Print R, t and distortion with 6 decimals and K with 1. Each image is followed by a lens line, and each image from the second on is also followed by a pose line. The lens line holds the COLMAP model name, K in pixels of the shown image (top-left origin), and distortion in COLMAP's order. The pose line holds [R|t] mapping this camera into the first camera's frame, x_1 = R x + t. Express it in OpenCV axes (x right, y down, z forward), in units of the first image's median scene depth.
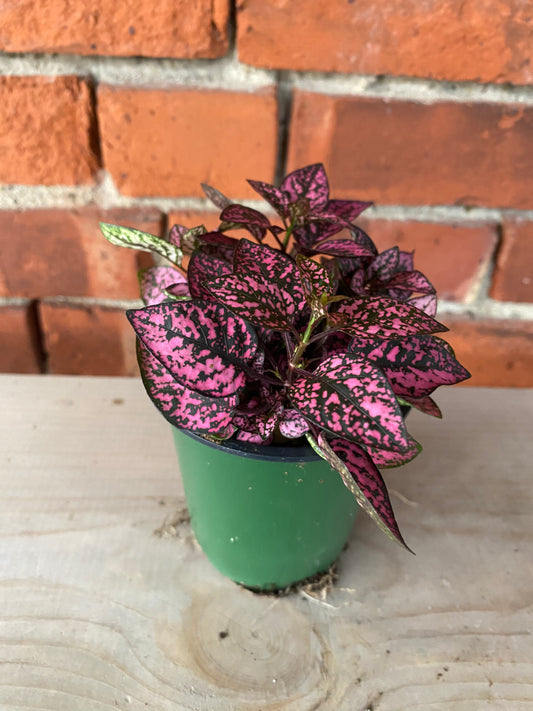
lens RADIAL K [[552.3, 0, 264.0], [0, 552.3, 354.0], [0, 0, 1]] dist [-0.013510, -0.003629]
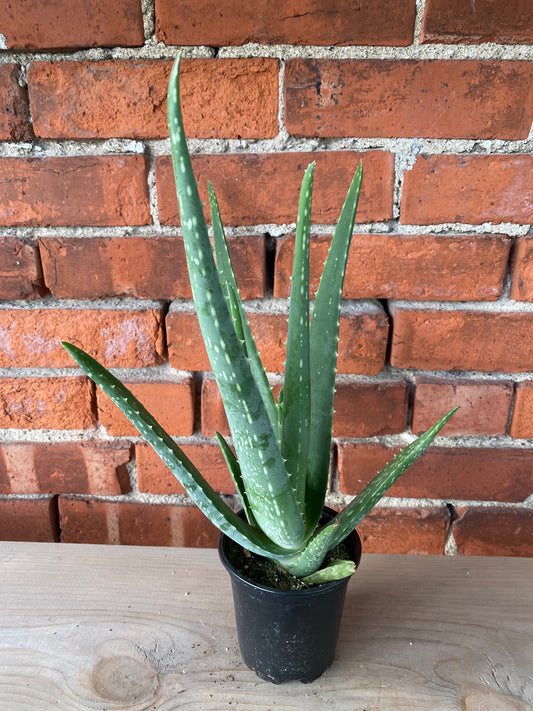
lens RADIAL K [[552.3, 0, 265.0], [0, 552.3, 346.3], [0, 0, 1]] dist [-0.013510, -0.003629]
pose [[0.996123, -0.027510, -0.083556, 0.447580], [-0.001100, 0.945873, -0.324534, 0.015099], [0.087961, 0.323368, 0.942176, -0.798414]]
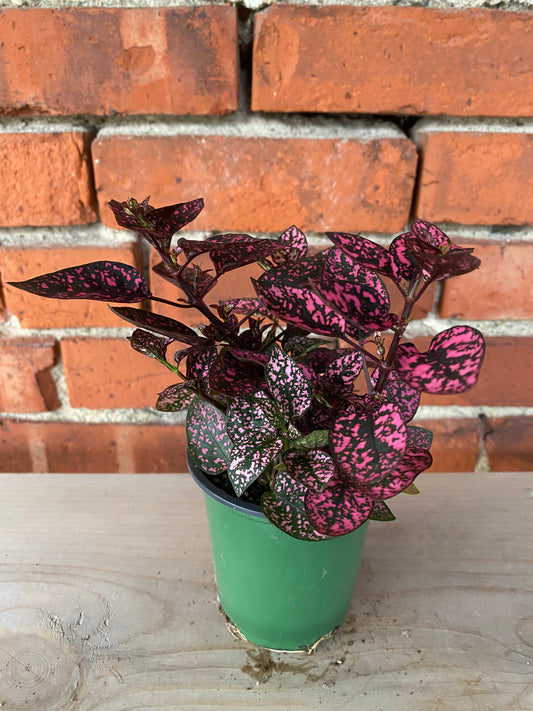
lens RADIAL K [[552.3, 0, 263.3], [0, 552.3, 353.6], [0, 0, 1]] dist [-0.013510, -0.003629]
pose [[0.998874, -0.037753, -0.028720, 0.369745], [0.030093, 0.972353, -0.231569, 0.086054], [0.036669, 0.230444, 0.972395, -0.207024]]
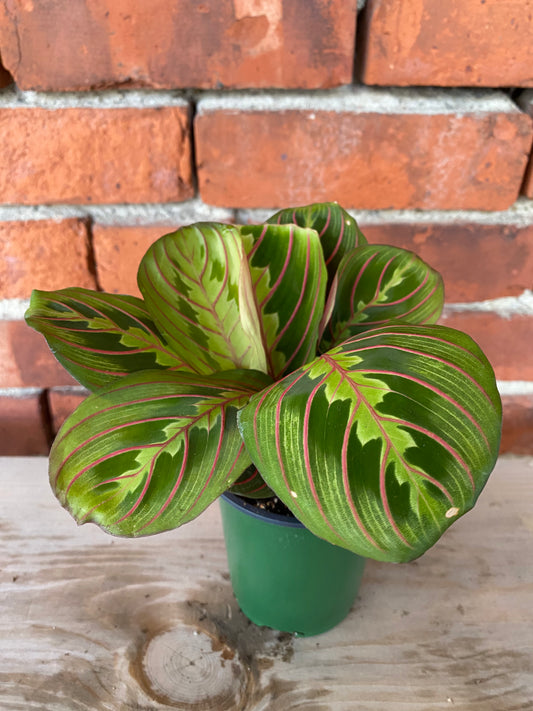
lens RADIAL K [[552.3, 0, 267.4], [0, 552.3, 340.3], [0, 0, 1]] dist [-0.013510, -0.003629]
pose [[0.998695, -0.031817, -0.039951, 0.150399], [0.026098, 0.990326, -0.136287, -0.035036], [0.043901, 0.135067, 0.989863, -0.228978]]
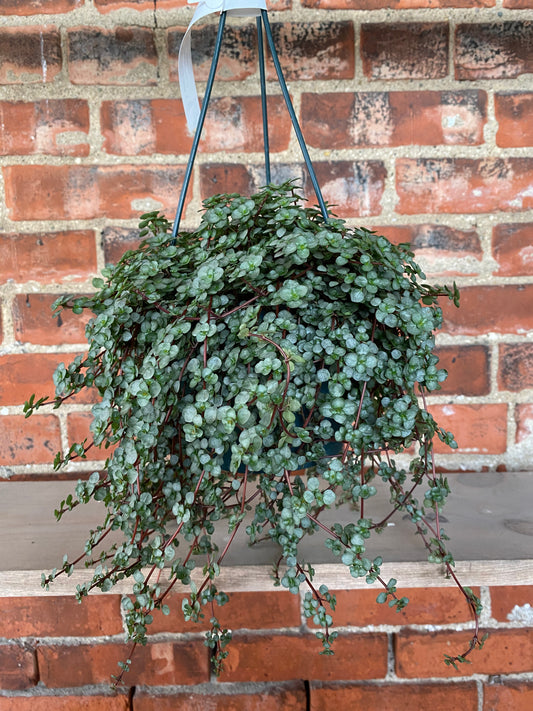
lens RADIAL K [[552.3, 0, 267.9], [0, 552.3, 353.0], [0, 0, 1]] dist [-0.013510, -0.003629]
pose [[0.997022, -0.071258, -0.029483, 0.721770], [0.045893, 0.855514, -0.515742, -0.711712], [0.061974, 0.512853, 0.856237, -1.885126]]
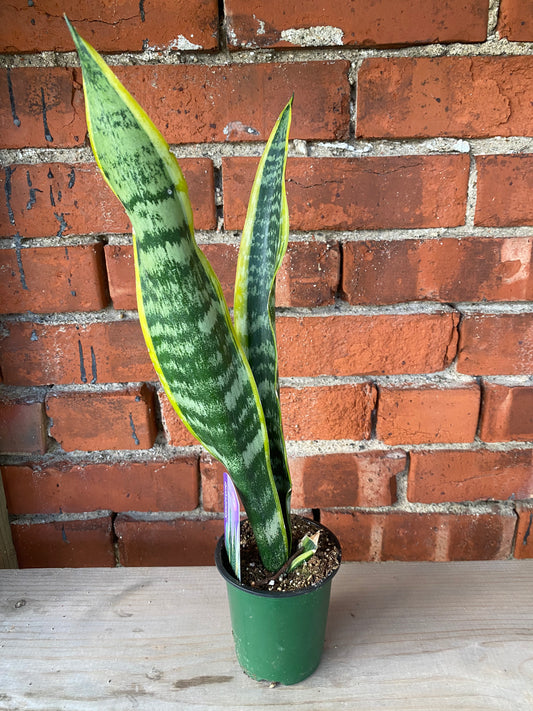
lens RADIAL K [[552.3, 0, 261.4], [0, 552.3, 342.1], [0, 0, 1]] dist [-0.013510, -0.003629]
pose [[0.997385, -0.056695, -0.044825, -0.622971], [0.038683, 0.942646, -0.331544, -0.042400], [0.061051, 0.328943, 0.942374, -0.824765]]
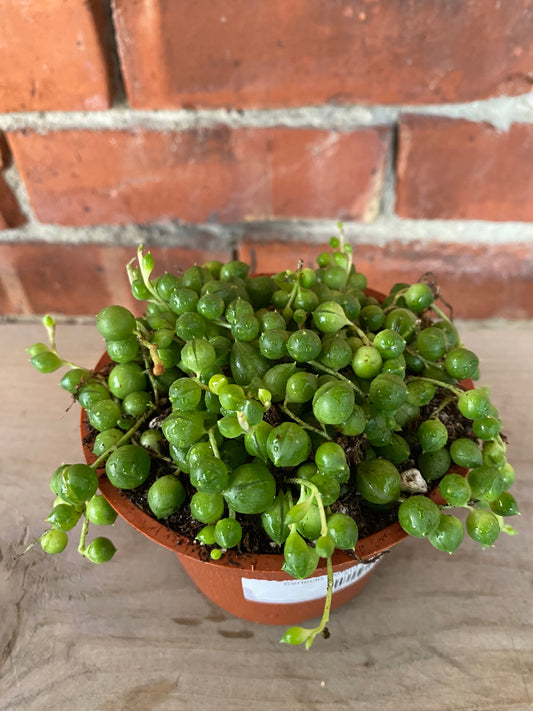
lens RADIAL K [[552.3, 0, 268.5], [0, 552.3, 350.2], [0, 0, 1]] dist [-0.013510, -0.003629]
pose [[0.994868, -0.006778, -0.100957, 0.396415], [0.019906, 0.991366, 0.129604, -0.012226], [0.099207, -0.130948, 0.986413, 0.138560]]
